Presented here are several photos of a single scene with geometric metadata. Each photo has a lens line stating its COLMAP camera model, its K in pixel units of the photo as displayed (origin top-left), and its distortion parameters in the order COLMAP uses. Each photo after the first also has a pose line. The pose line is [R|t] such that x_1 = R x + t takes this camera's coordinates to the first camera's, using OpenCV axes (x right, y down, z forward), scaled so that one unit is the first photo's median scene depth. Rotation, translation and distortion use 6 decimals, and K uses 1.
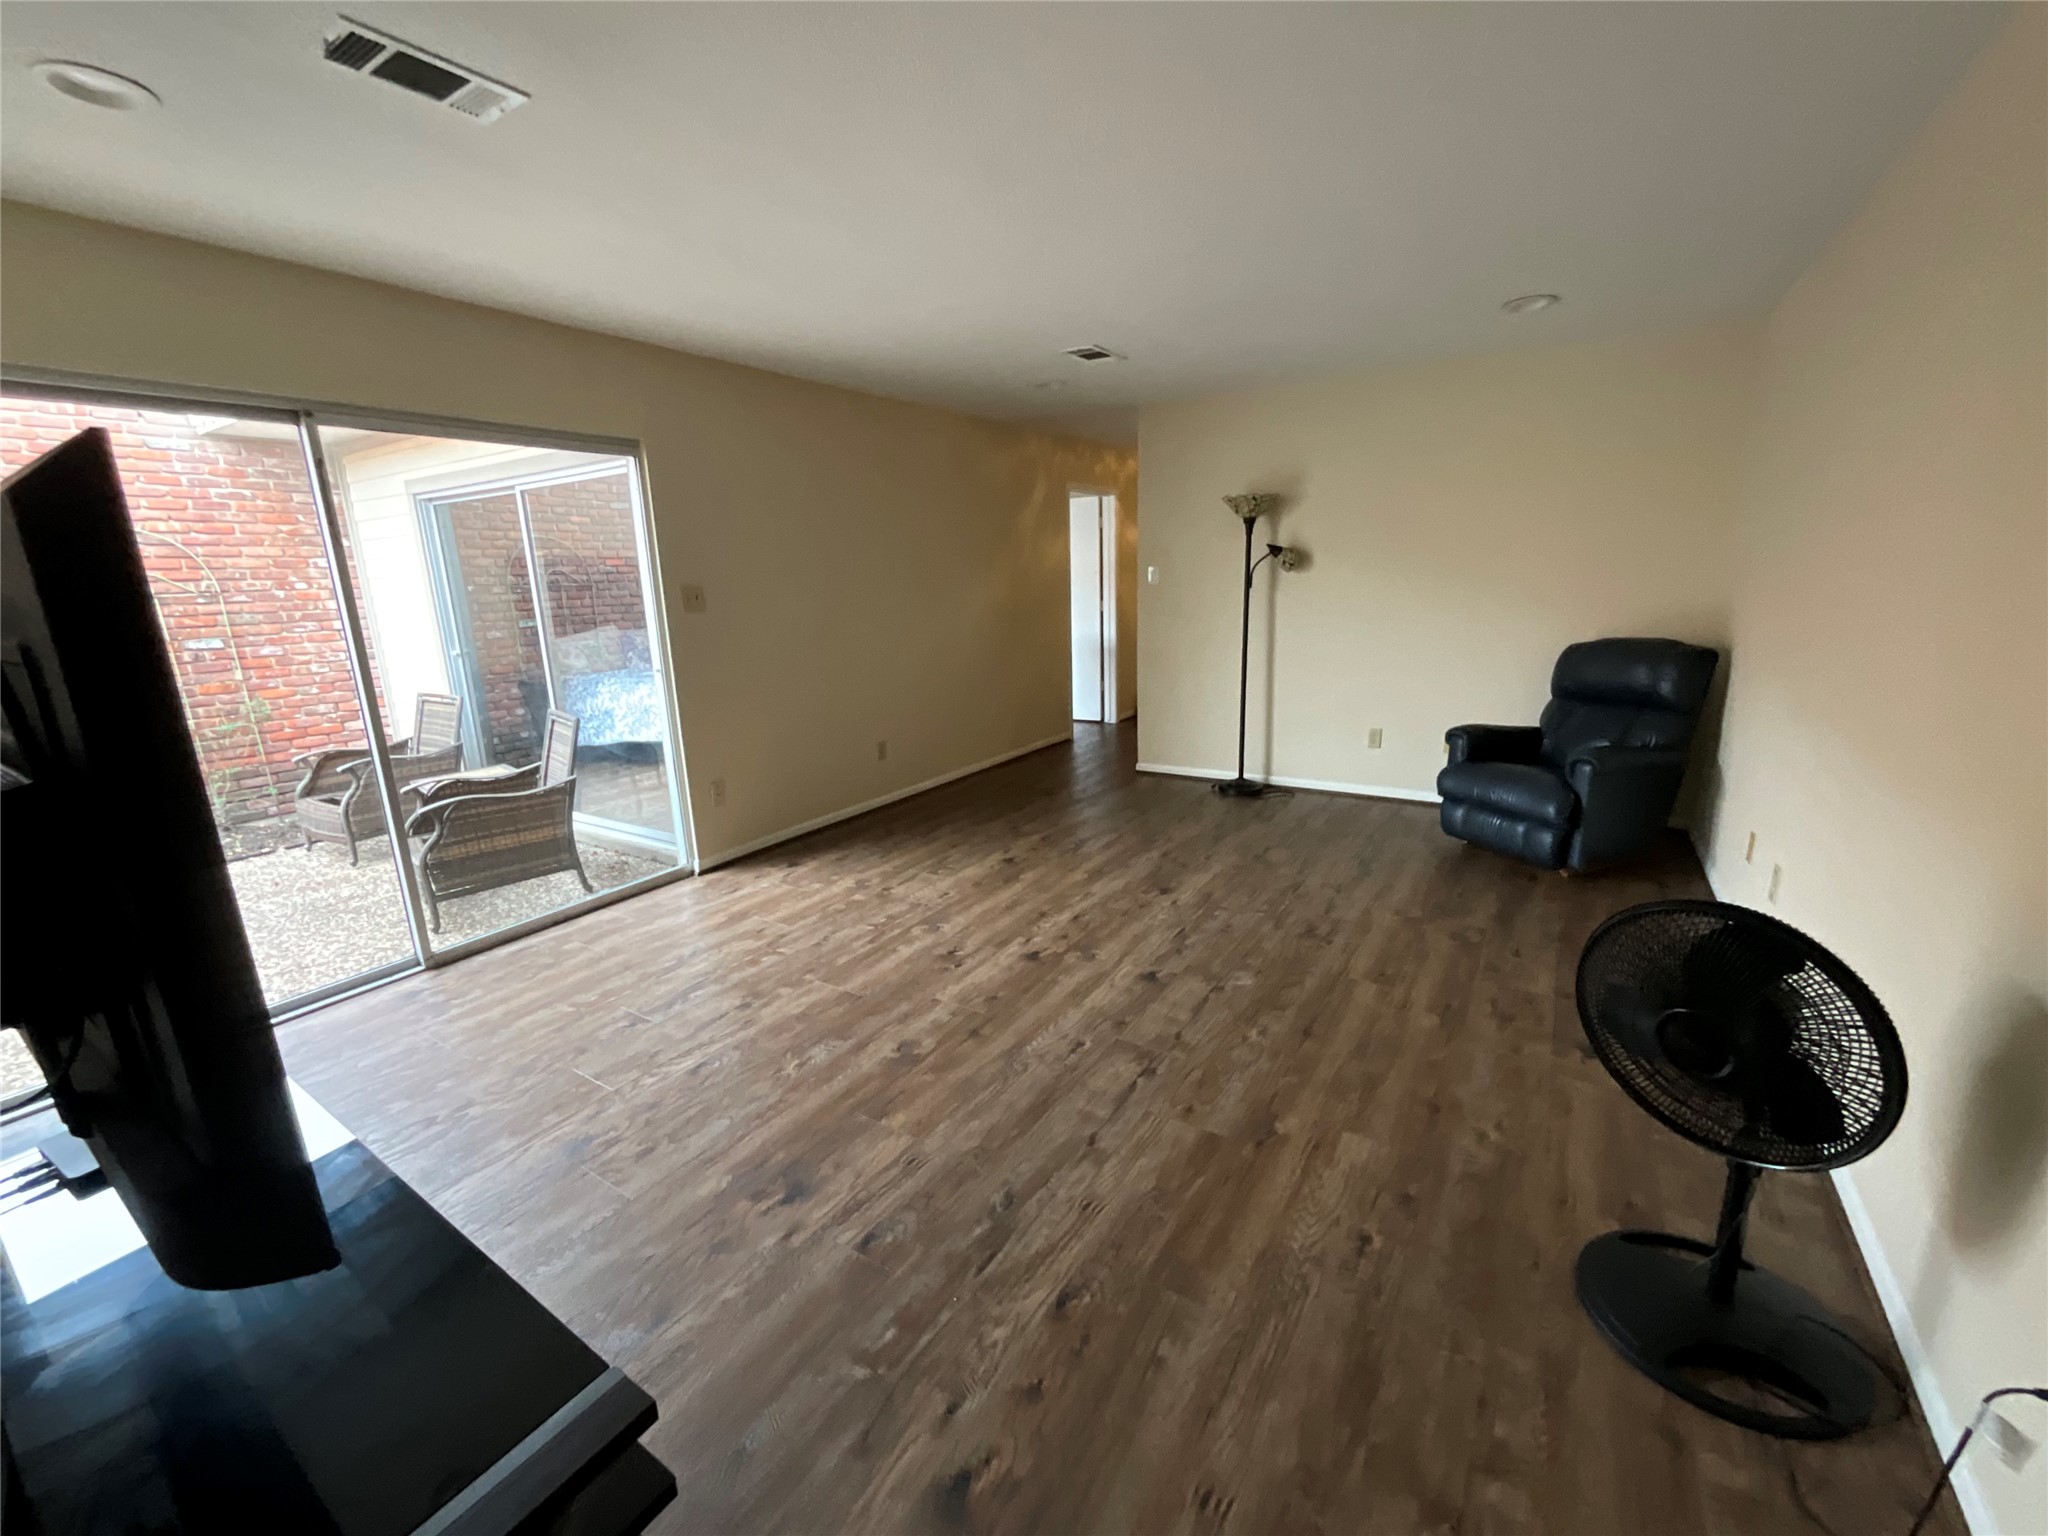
lens RADIAL K [[833.1, 0, 1029.0], [0, 833.1, 777.6], [0, 0, 1]] dist [-0.003019, 0.001655]
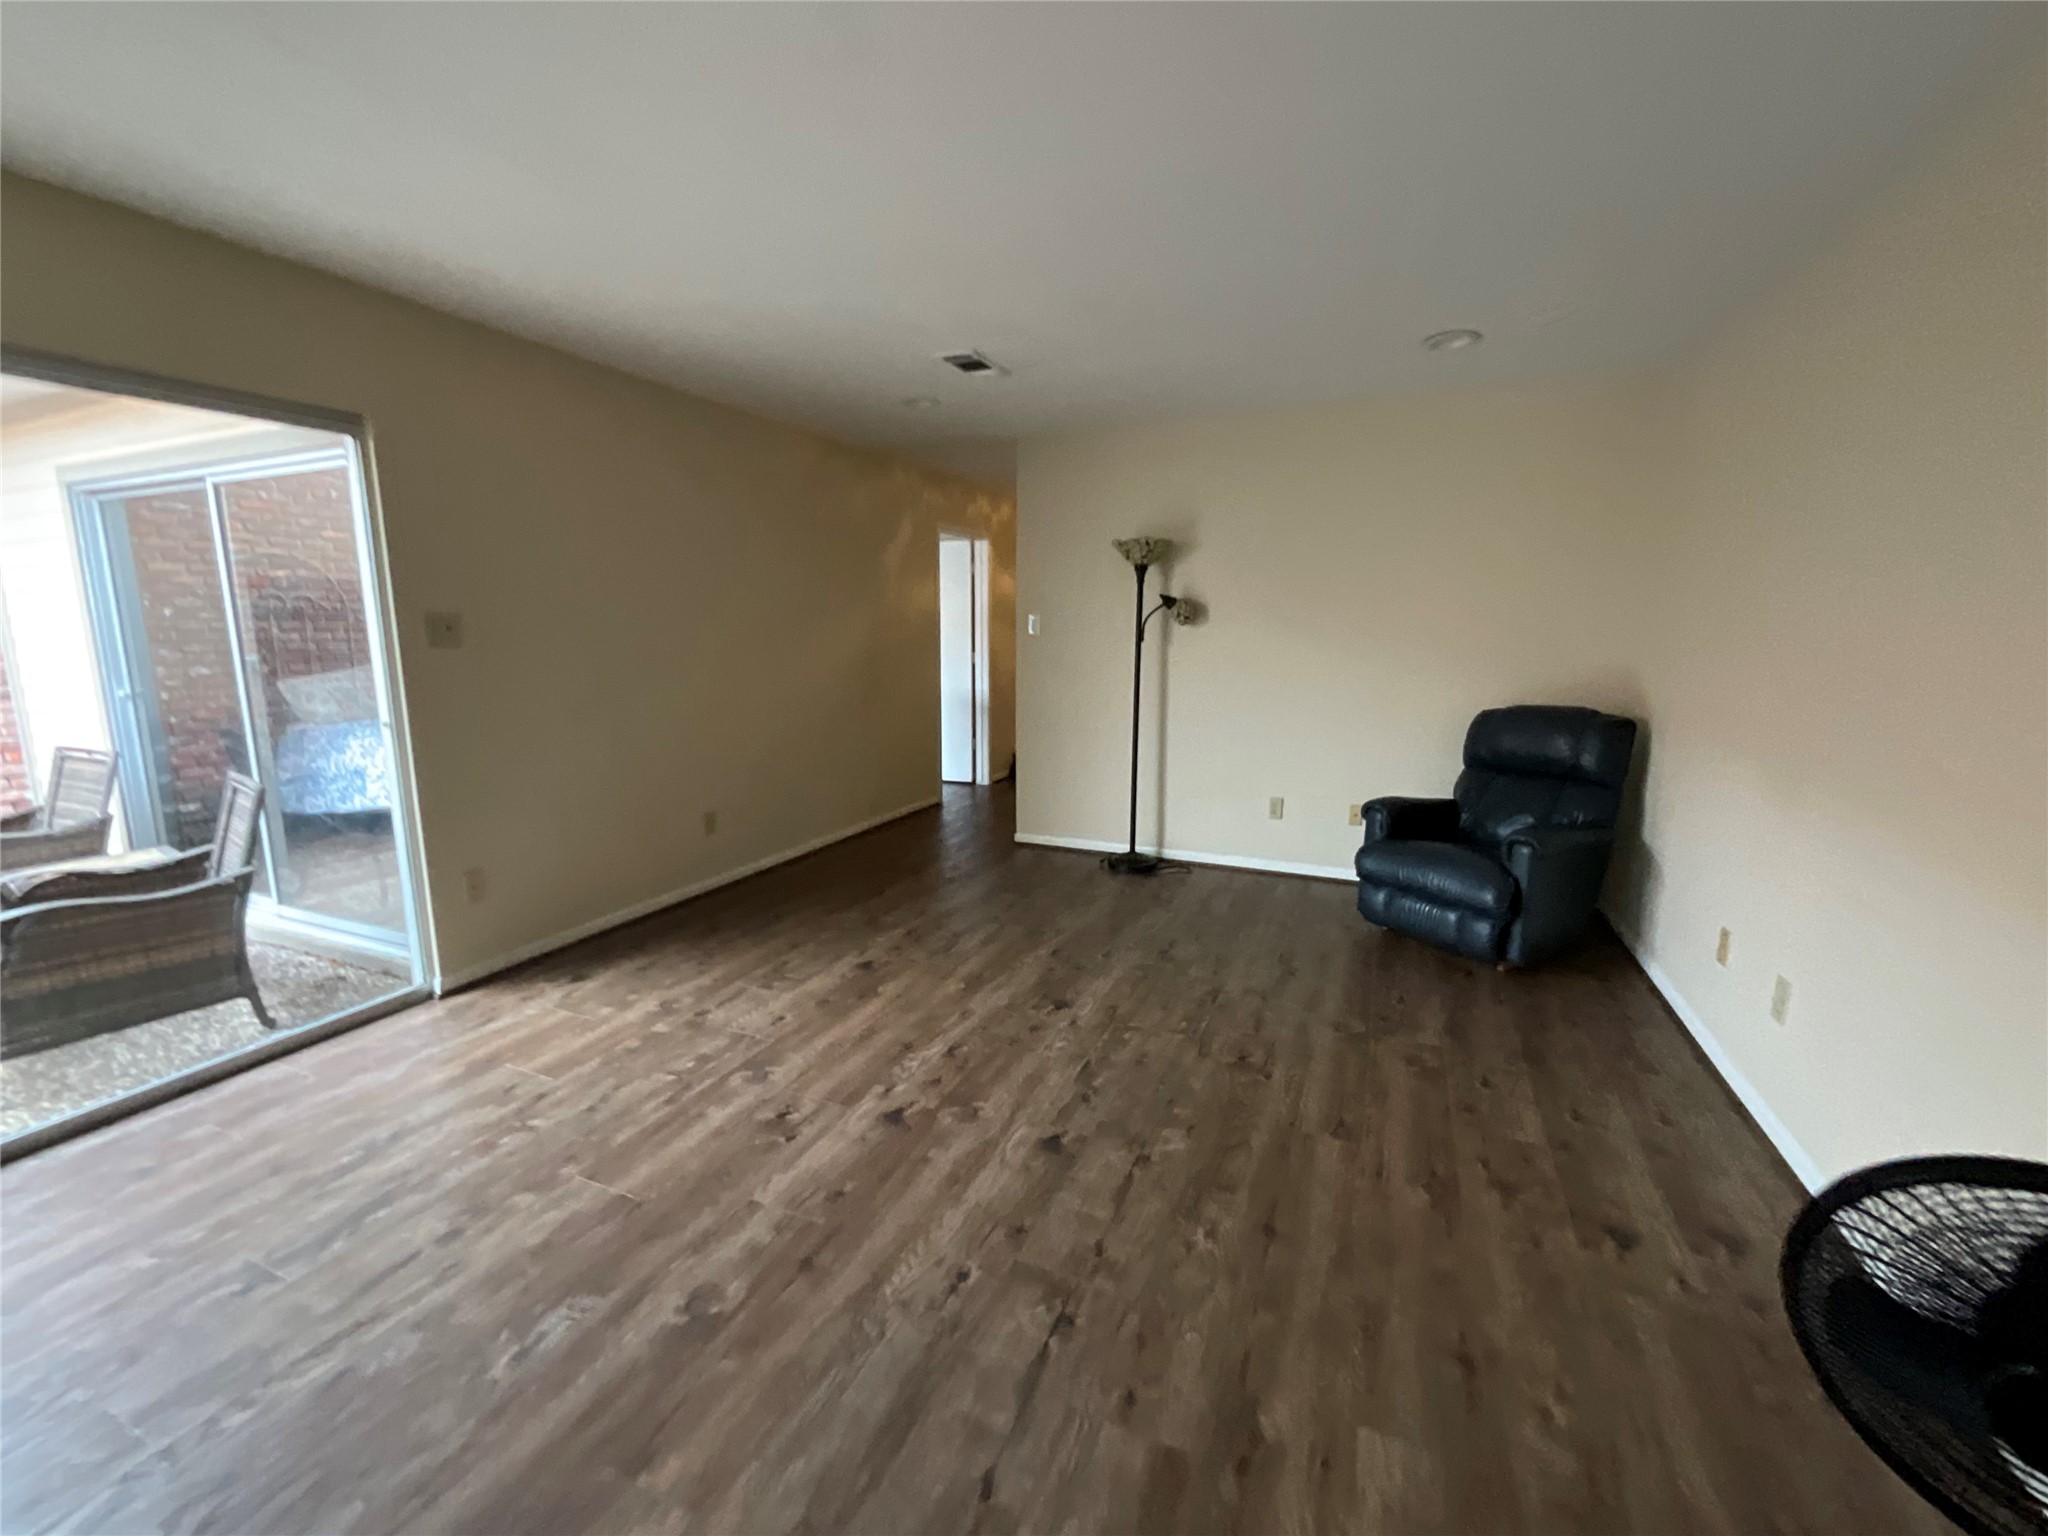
lens RADIAL K [[833.1, 0, 1028.2], [0, 833.1, 770.8], [0, 0, 1]] dist [-0.003019, 0.001655]
pose [[0.987008, 0.006923, 0.160523, 0.000901], [0.004536, 0.997473, -0.070907, -0.034537], [-0.160608, 0.070714, 0.984482, 0.196265]]
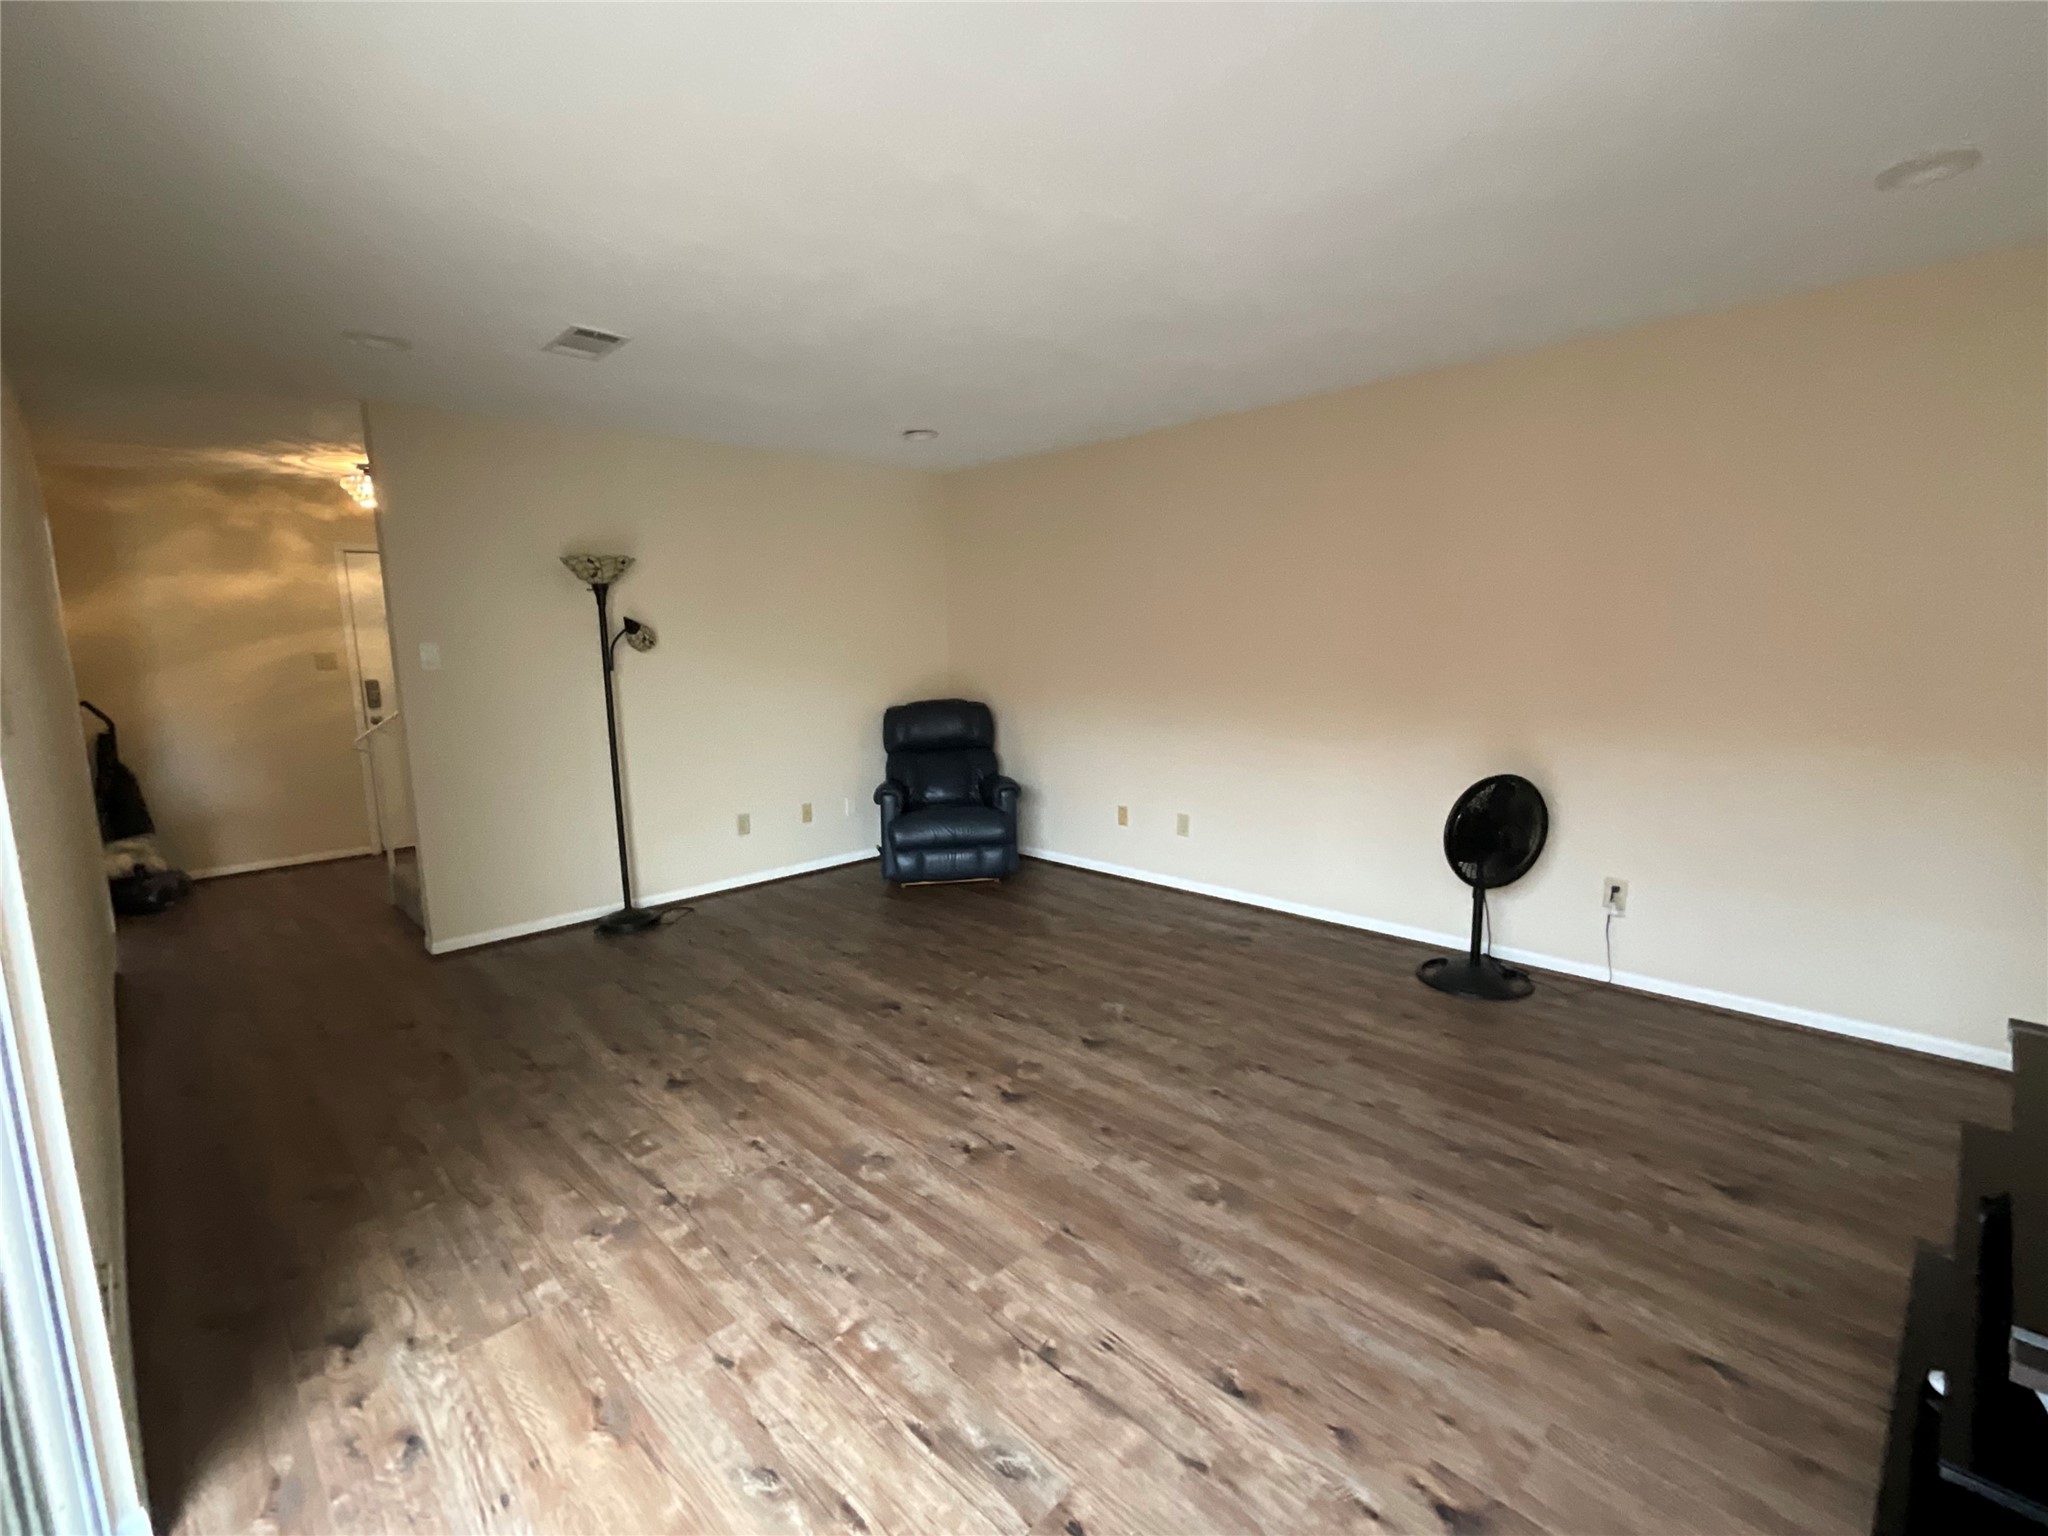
lens RADIAL K [[932.2, 0, 1011.5], [0, 932.2, 759.2], [0, 0, 1]] dist [-0.001586, 0.001013]
pose [[0.219547, -0.104241, 0.970017, -0.732913], [0.246019, 0.968058, 0.048348, -0.130276], [-0.944073, 0.228028, 0.238179, 0.610143]]
